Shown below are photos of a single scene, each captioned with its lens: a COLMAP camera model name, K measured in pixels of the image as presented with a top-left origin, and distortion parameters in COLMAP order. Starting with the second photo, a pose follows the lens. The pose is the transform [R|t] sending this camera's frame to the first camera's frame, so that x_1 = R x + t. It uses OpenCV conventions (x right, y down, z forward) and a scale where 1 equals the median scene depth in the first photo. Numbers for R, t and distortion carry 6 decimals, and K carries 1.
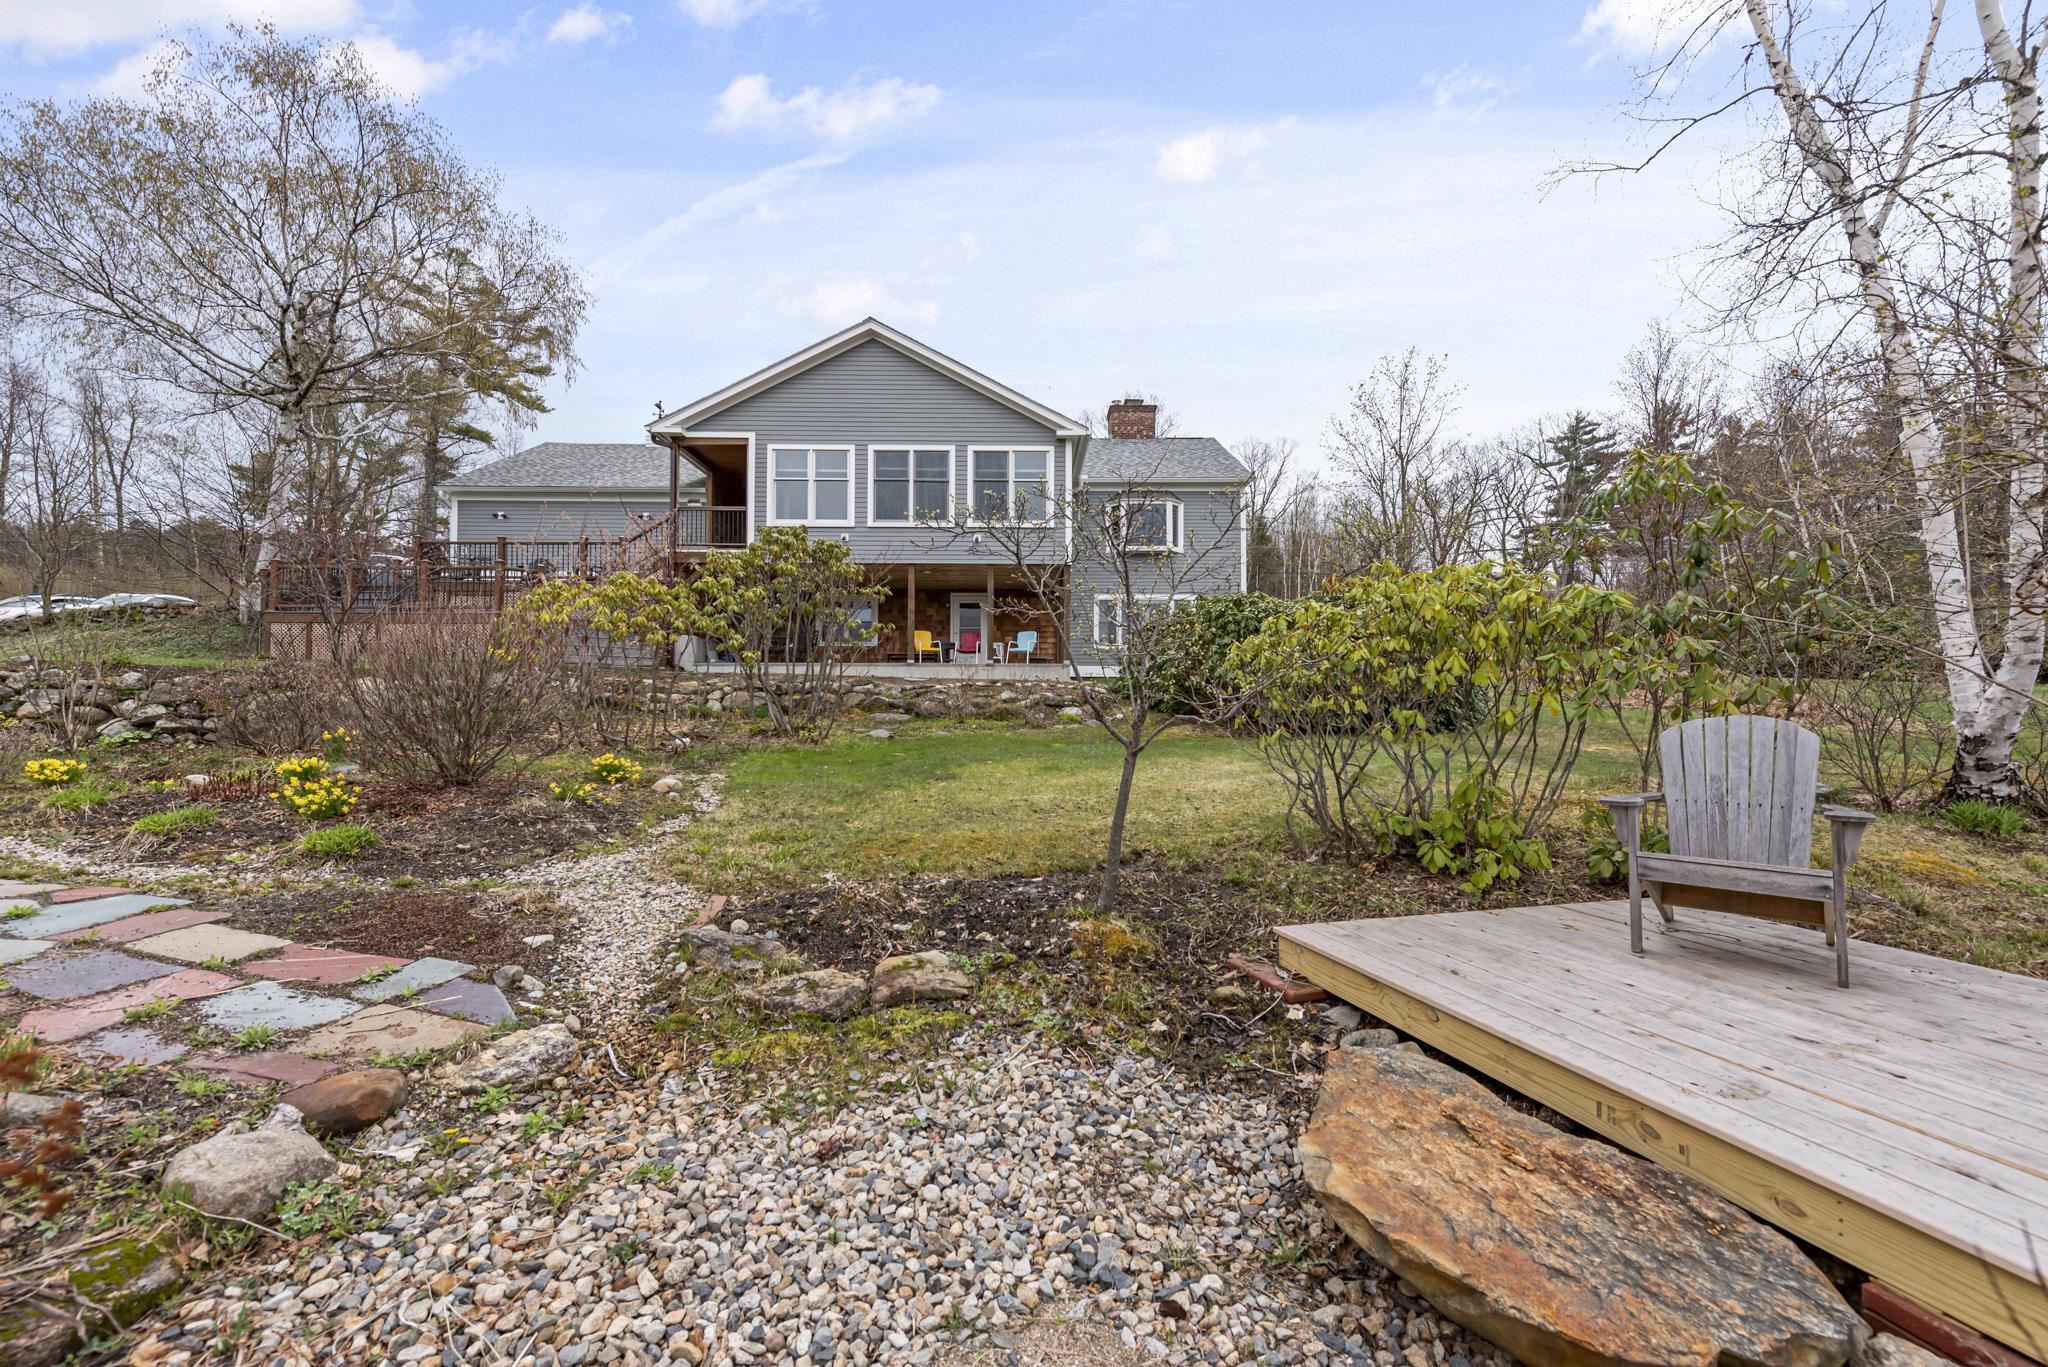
lens RADIAL K [[798.2, 0, 1024.6], [0, 798.2, 673.5], [0, 0, 1]] dist [0.020443, -0.002874]
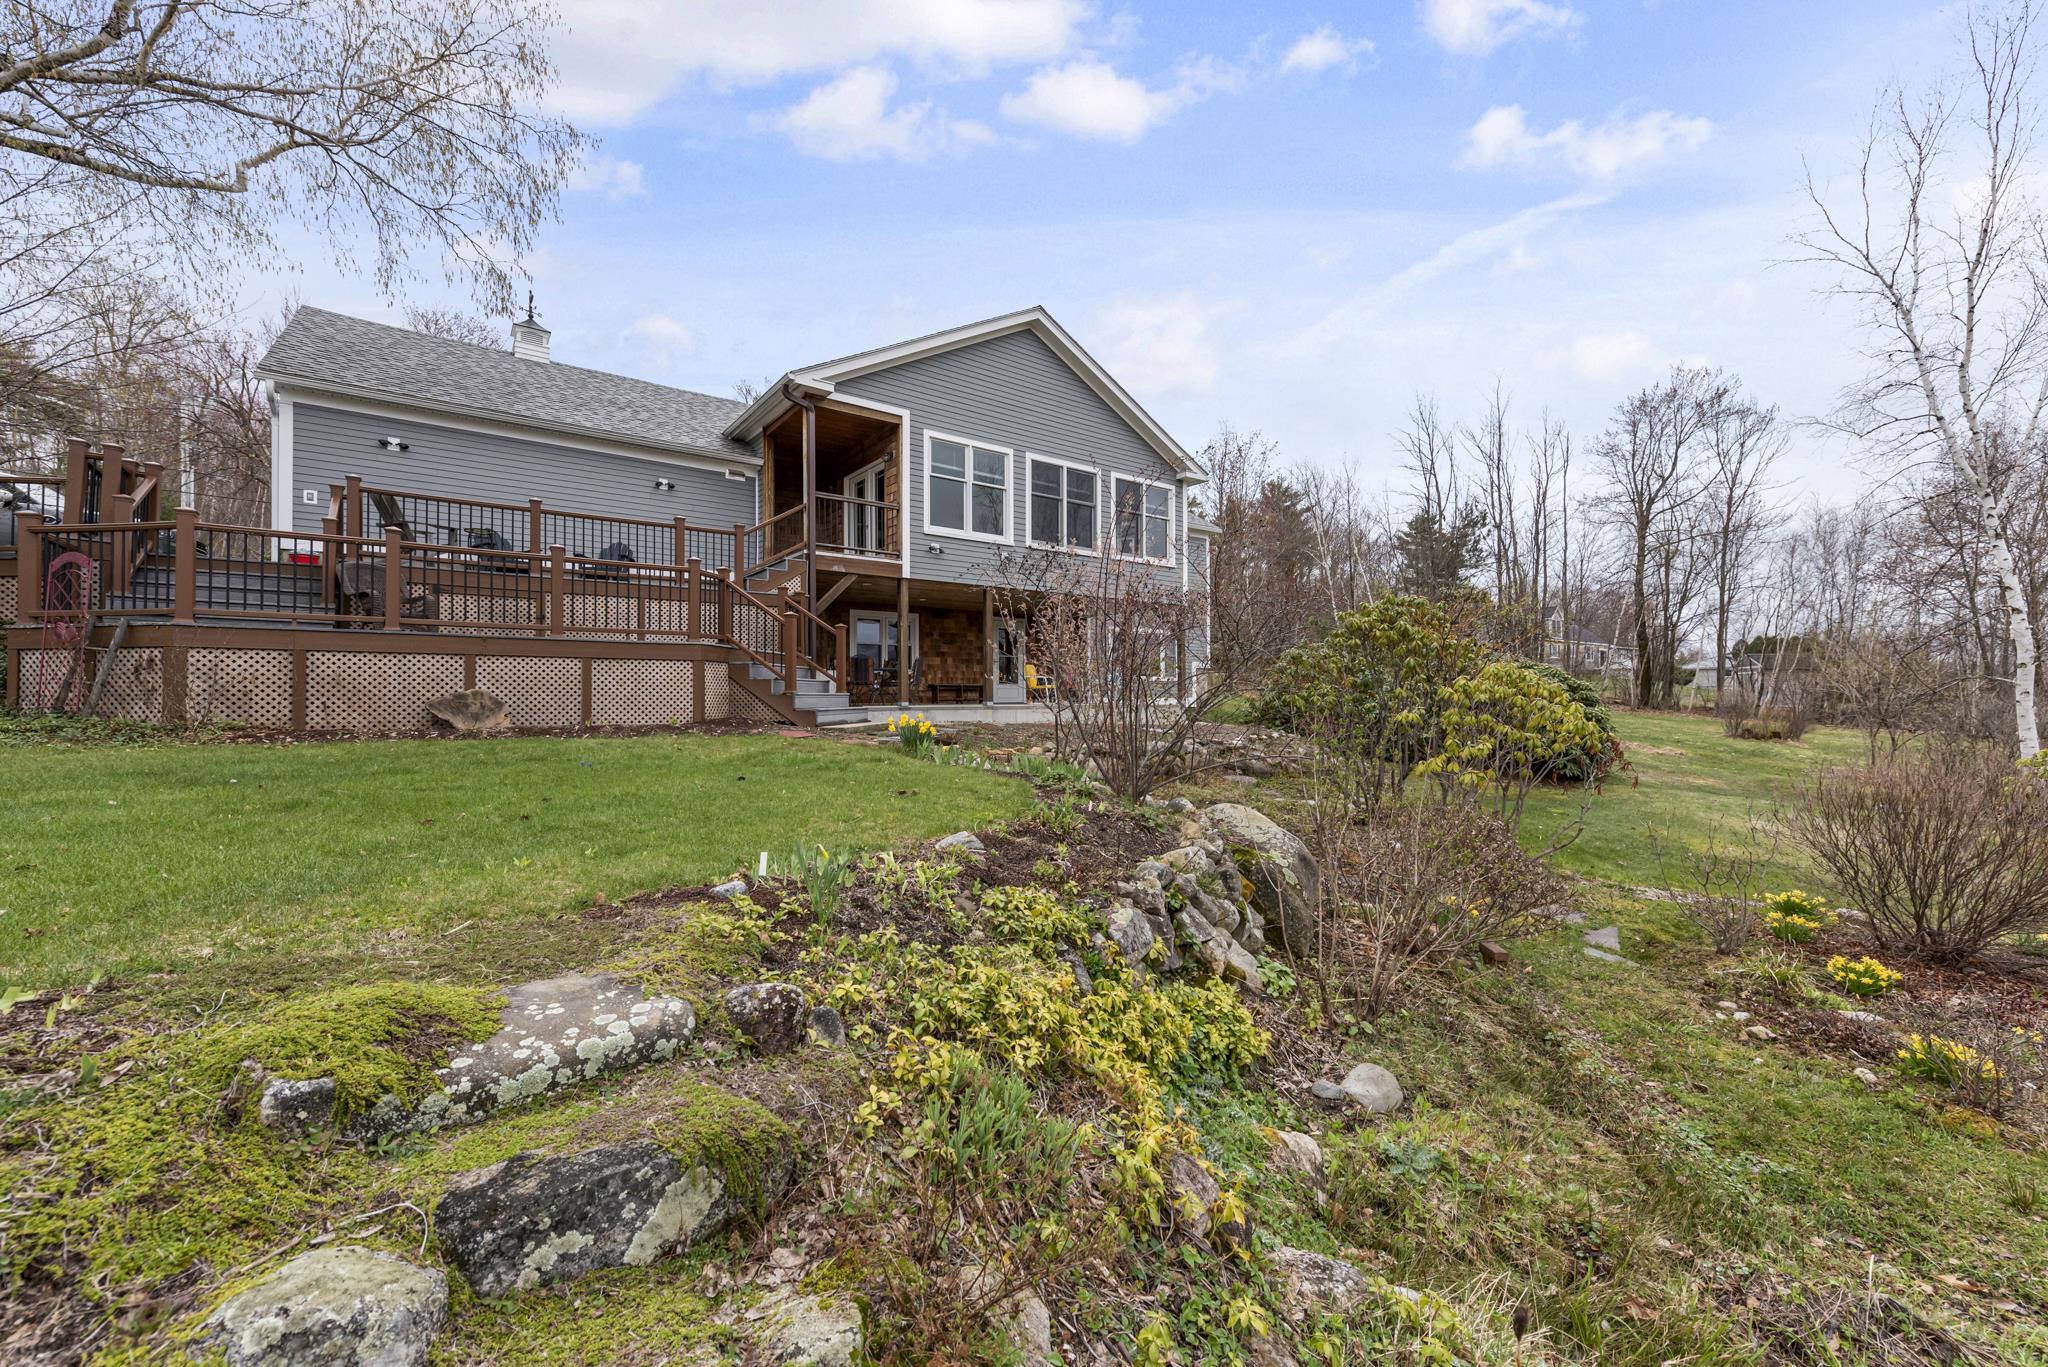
lens RADIAL K [[798.2, 0, 1024.6], [0, 798.2, 673.5], [0, 0, 1]] dist [0.020443, -0.002874]
pose [[0.791651, 0.003966, 0.610960, -0.727537], [-0.022289, 0.999501, 0.022393, -0.064913], [-0.610567, -0.031346, 0.791344, 0.307722]]
